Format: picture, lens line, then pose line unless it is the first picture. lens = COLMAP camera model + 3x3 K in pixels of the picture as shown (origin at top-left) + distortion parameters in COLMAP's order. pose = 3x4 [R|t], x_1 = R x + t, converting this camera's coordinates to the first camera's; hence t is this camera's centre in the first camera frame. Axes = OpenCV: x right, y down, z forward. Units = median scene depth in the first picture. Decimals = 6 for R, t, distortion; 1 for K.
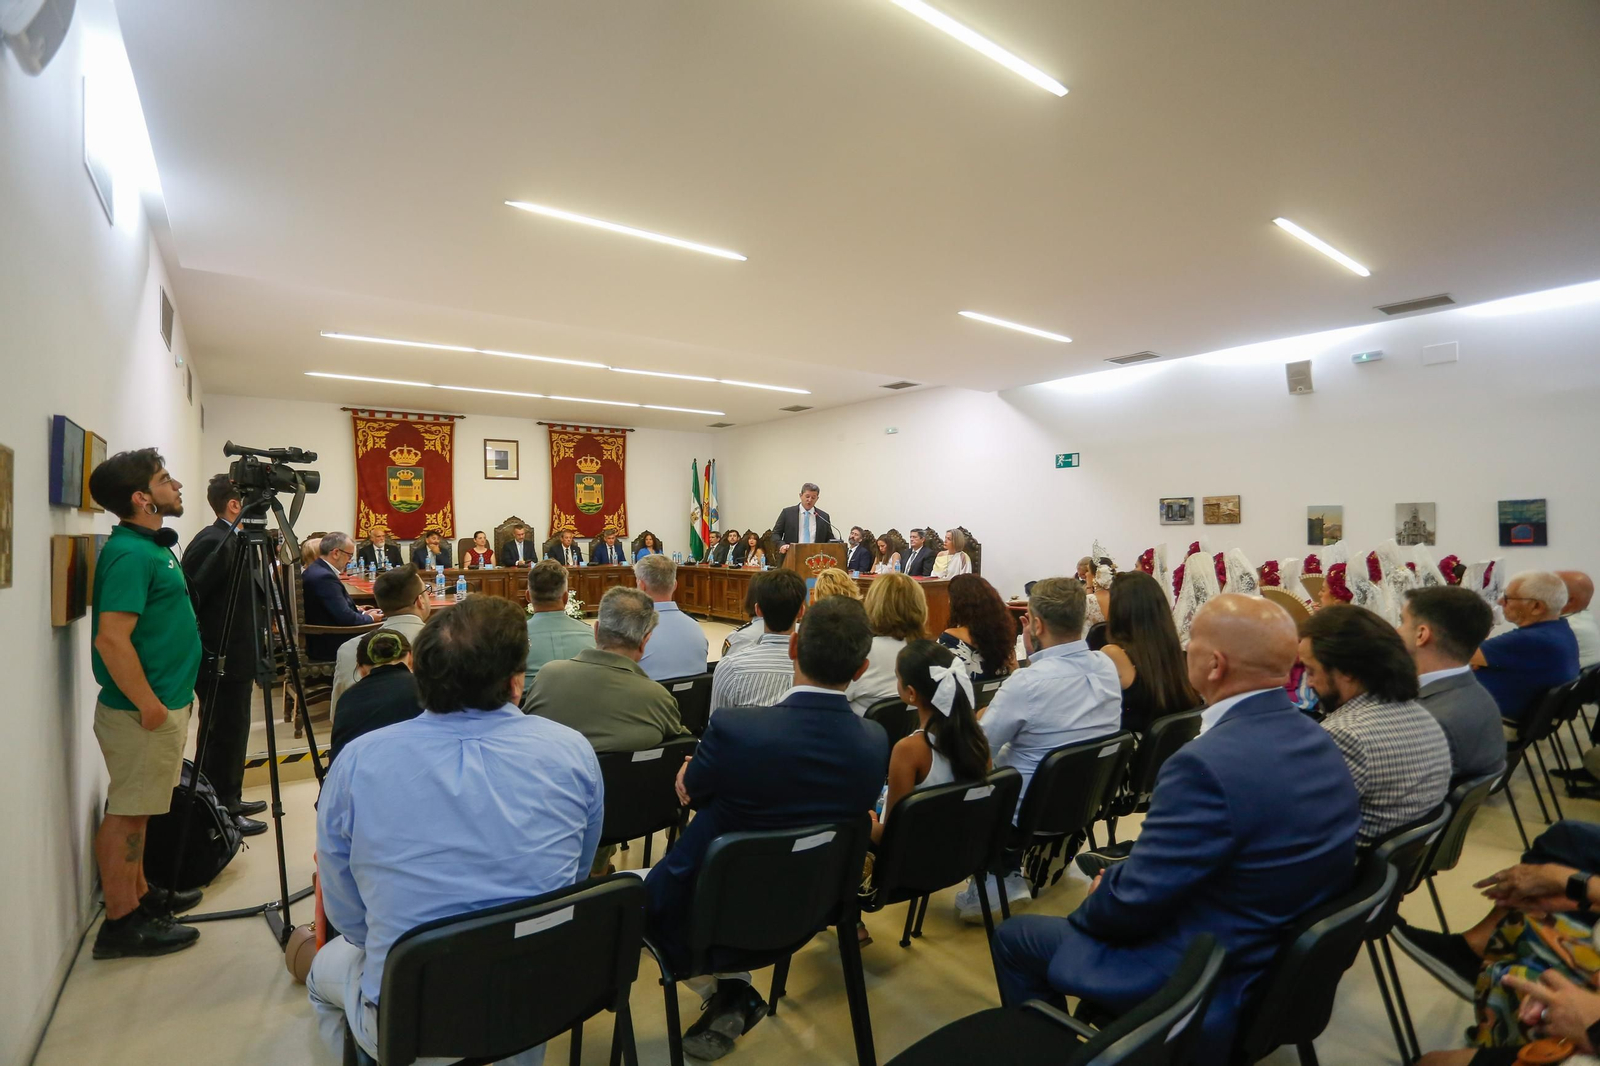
lens RADIAL K [[791.9, 0, 798.7], [0, 791.9, 527.9], [0, 0, 1]] dist [-0.017512, 0.001838]
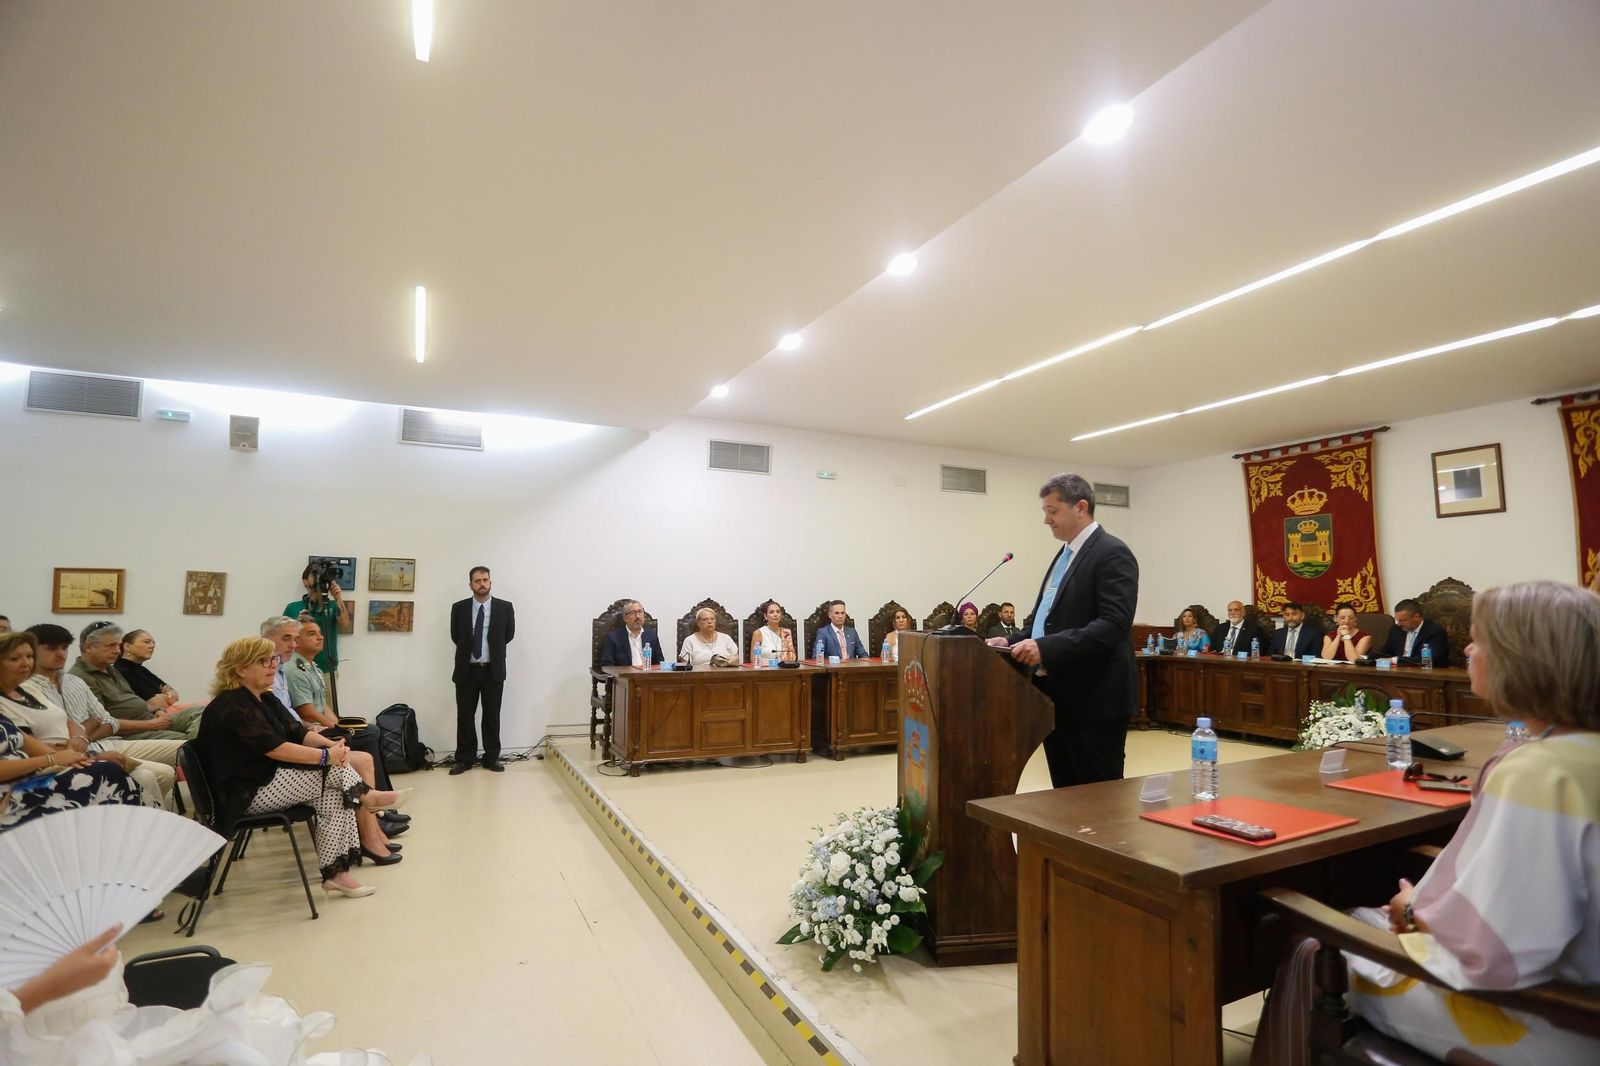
lens RADIAL K [[791.9, 0, 801.2], [0, 791.9, 540.1], [0, 0, 1]] dist [-0.017512, 0.001838]
pose [[-0.185524, -0.071088, -0.980065, 0.300660], [0.011958, 0.997143, -0.074590, -0.005961], [0.982567, -0.025558, -0.184144, 0.659841]]
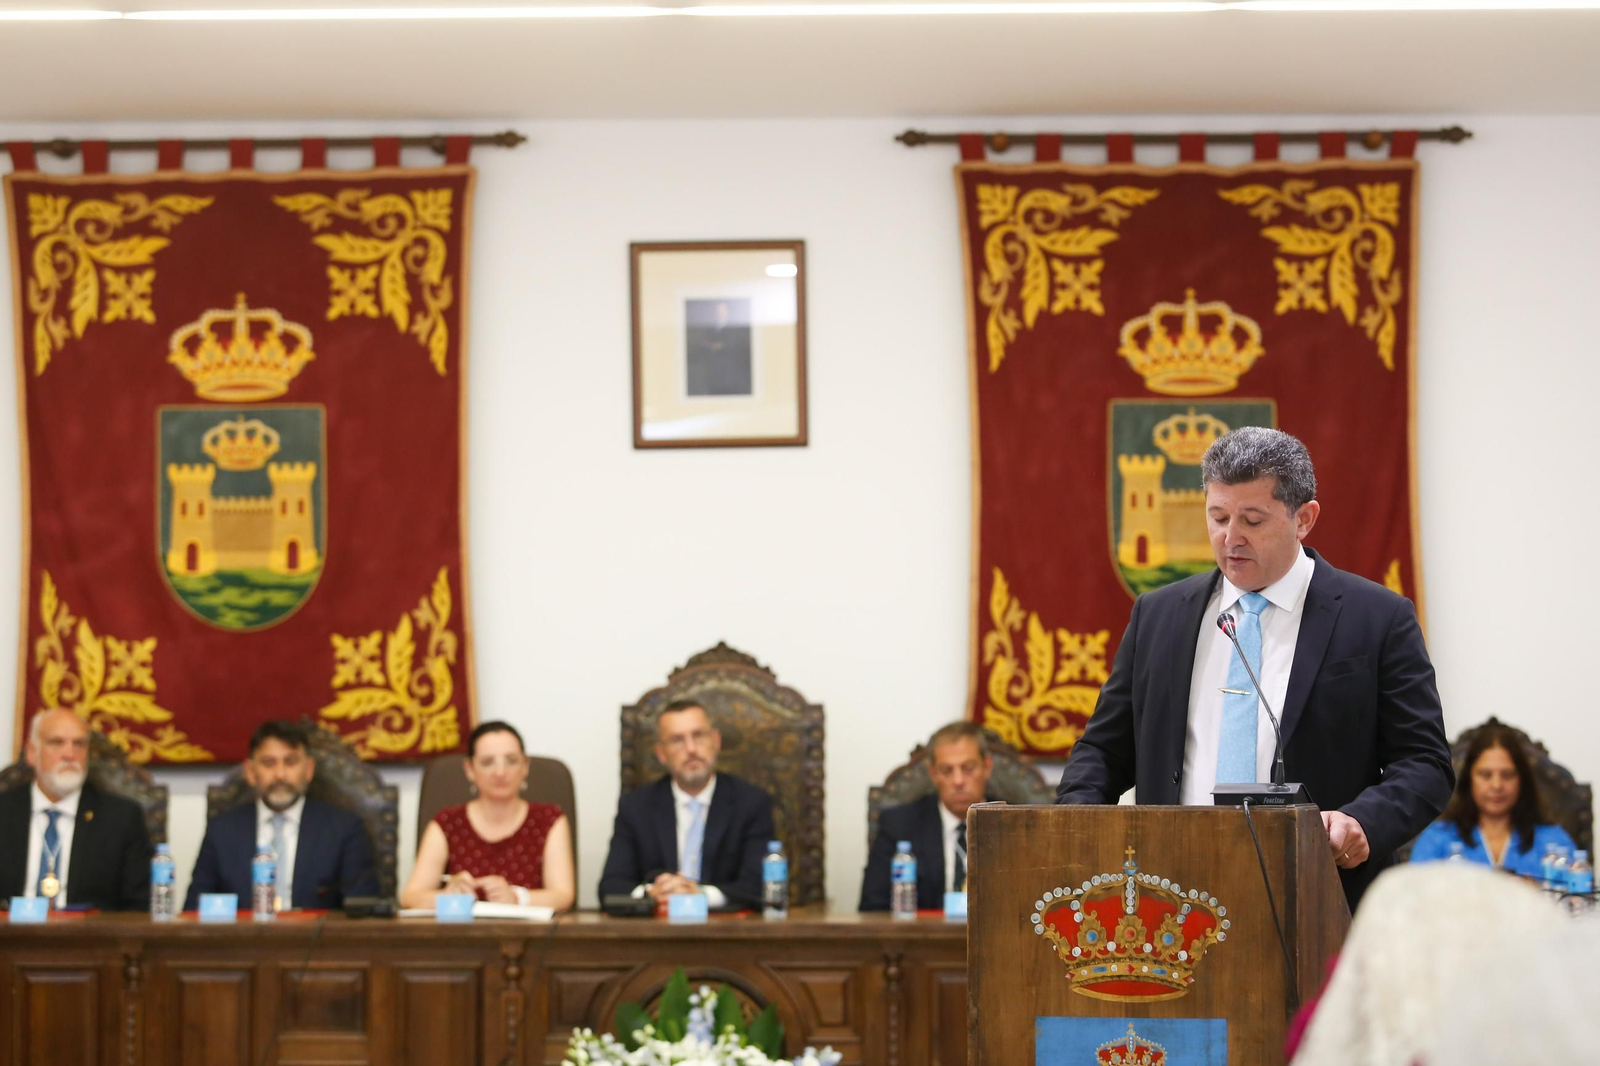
lens RADIAL K [[4384.8, 0, 798.7], [0, 4384.8, 535.2], [0, 0, 1]] dist [-0.146262, 0.000000]
pose [[0.806628, -0.027230, -0.590432, 0.276217], [0.004437, 0.999189, -0.040019, 0.001471], [0.591043, 0.029661, 0.806095, 0.175535]]
